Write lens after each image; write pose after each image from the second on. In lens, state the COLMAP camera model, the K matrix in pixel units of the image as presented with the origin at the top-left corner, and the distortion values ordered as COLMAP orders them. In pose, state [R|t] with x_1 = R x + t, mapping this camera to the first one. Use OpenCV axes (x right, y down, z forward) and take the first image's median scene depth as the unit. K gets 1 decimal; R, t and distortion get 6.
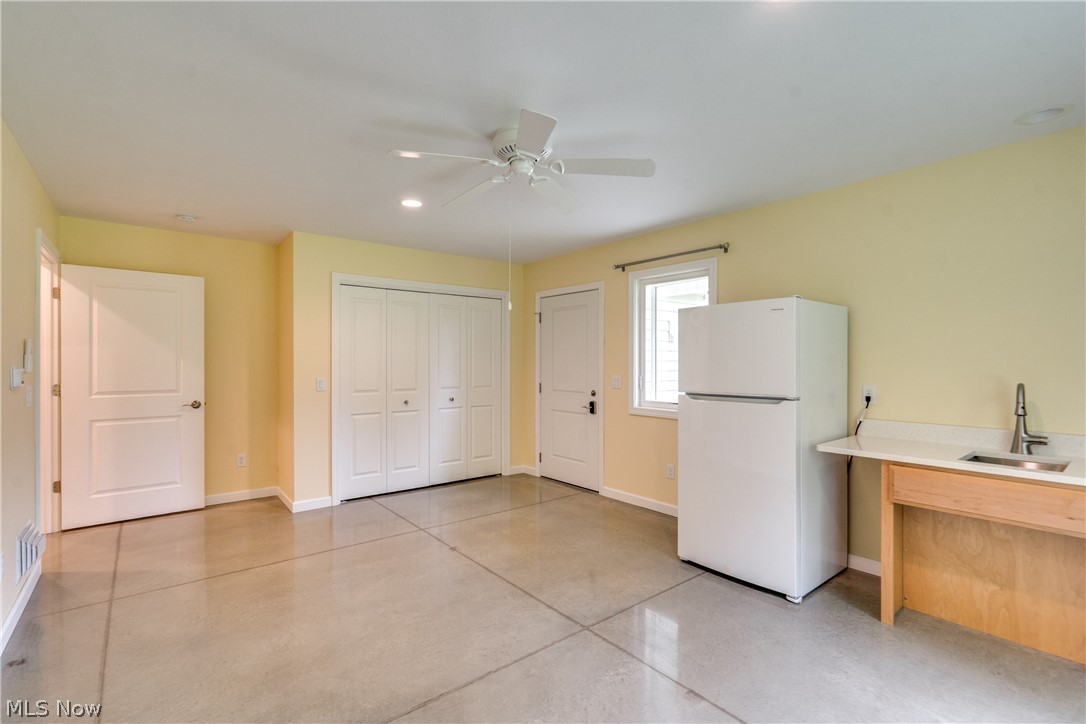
lens RADIAL K [[497.9, 0, 550.4], [0, 497.9, 361.6], [0, 0, 1]] dist [-0.006122, -0.000243]
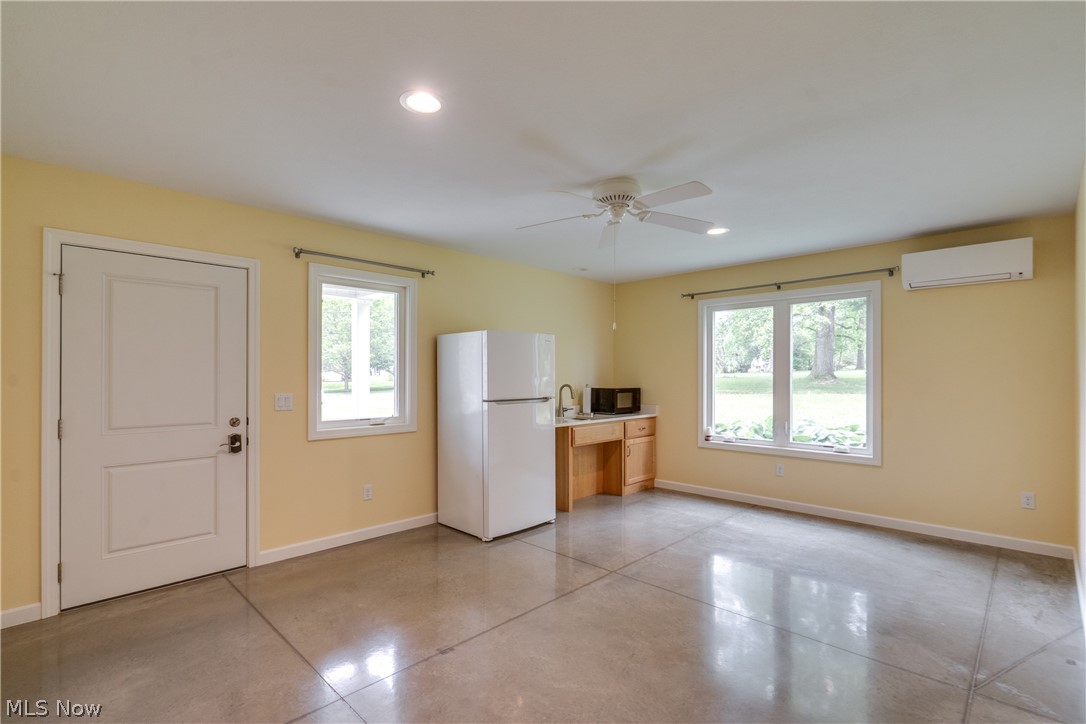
lens RADIAL K [[497.9, 0, 550.3], [0, 497.9, 369.5], [0, 0, 1]] dist [-0.006122, -0.000243]
pose [[-0.110644, 0.010759, 0.993802, -0.673891], [0.001218, 0.999942, -0.010690, 0.000868], [-0.993859, 0.000028, -0.110650, 0.708367]]
